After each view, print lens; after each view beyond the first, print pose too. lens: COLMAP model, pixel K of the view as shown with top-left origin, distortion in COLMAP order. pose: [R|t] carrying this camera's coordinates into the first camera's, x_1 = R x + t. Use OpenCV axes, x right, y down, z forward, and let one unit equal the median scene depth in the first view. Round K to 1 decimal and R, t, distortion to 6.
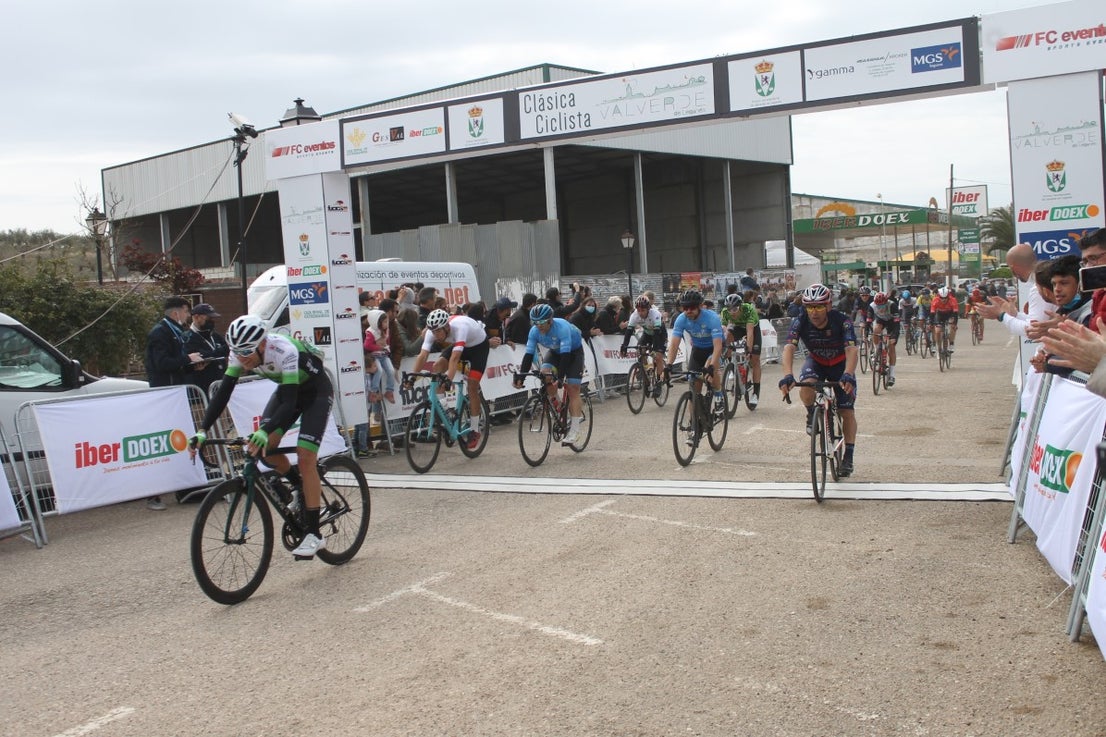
lens RADIAL K [[1195.2, 0, 550.8], [0, 1195.2, 374.0], [0, 0, 1]] dist [-0.124117, 0.168065]
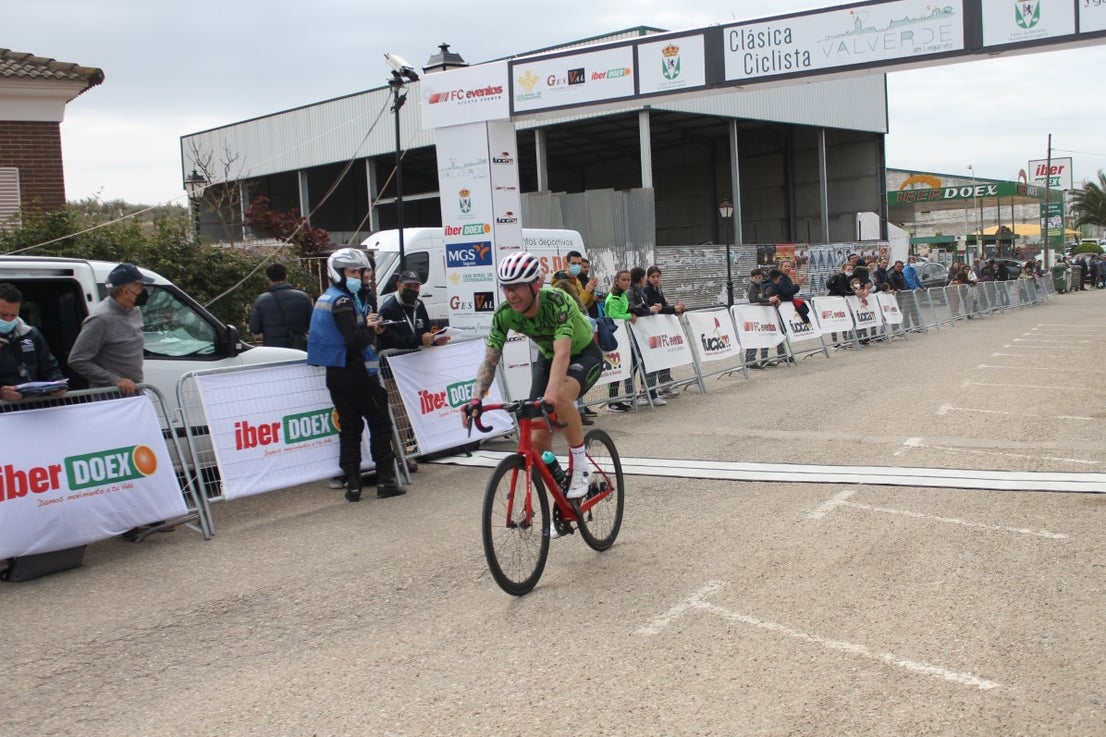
lens RADIAL K [[1192.8, 0, 550.1], [0, 1192.8, 367.4], [0, 0, 1]] dist [-0.123273, 0.155135]
pose [[0.998754, 0.009893, -0.048923, -0.106333], [-0.009058, 0.999810, 0.017256, 0.002152], [0.049085, -0.016791, 0.998653, 0.104756]]
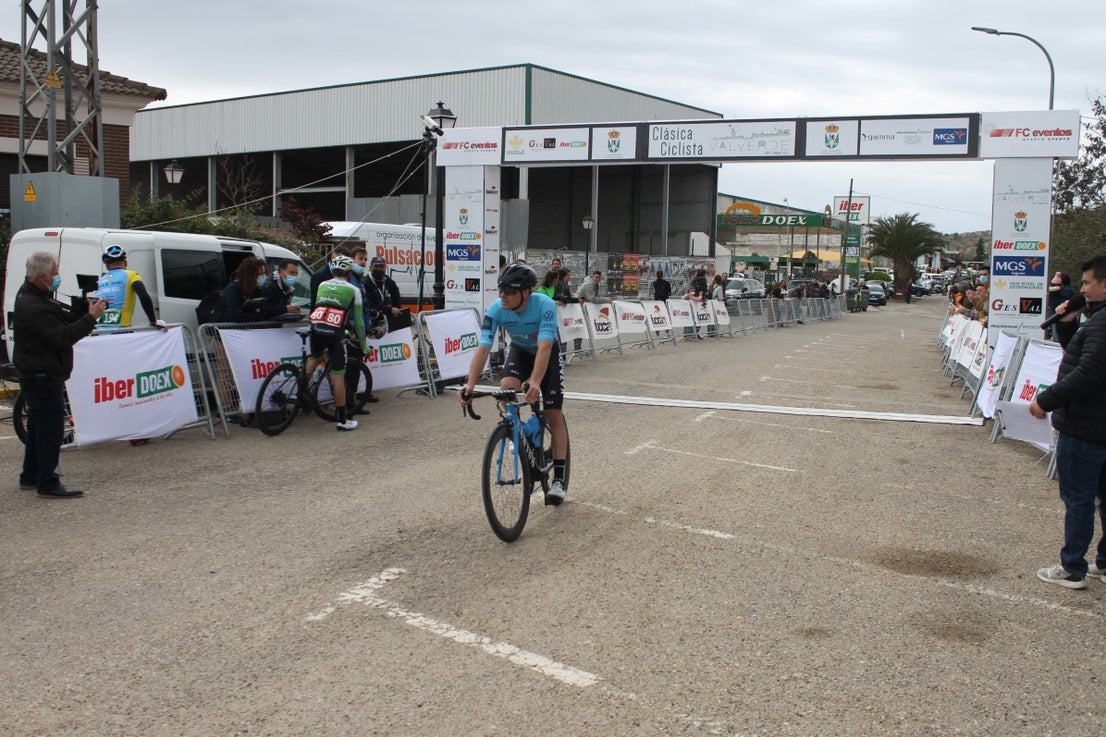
lens RADIAL K [[1119.6, 0, 547.8], [0, 1119.6, 376.8], [0, 0, 1]] dist [-0.131576, 0.146918]
pose [[0.992874, 0.071072, 0.095656, -0.242293], [-0.074184, 0.996812, 0.029375, 0.031266], [-0.093263, -0.036262, 0.994981, -0.303931]]
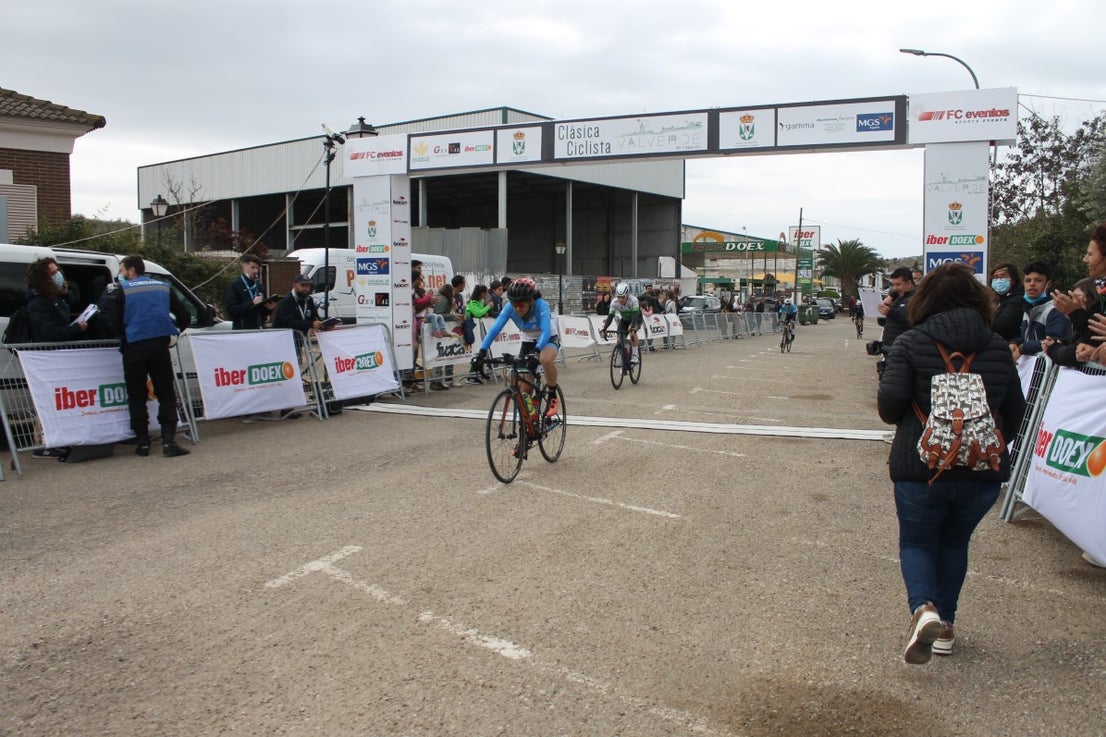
lens RADIAL K [[940.7, 0, 546.5], [0, 940.7, 375.9], [0, 0, 1]] dist [-0.163309, 0.151073]
pose [[0.994951, 0.053261, 0.085068, -0.105183], [-0.055115, 0.998288, 0.019595, 0.023476], [-0.083879, -0.024185, 0.996182, -0.038637]]
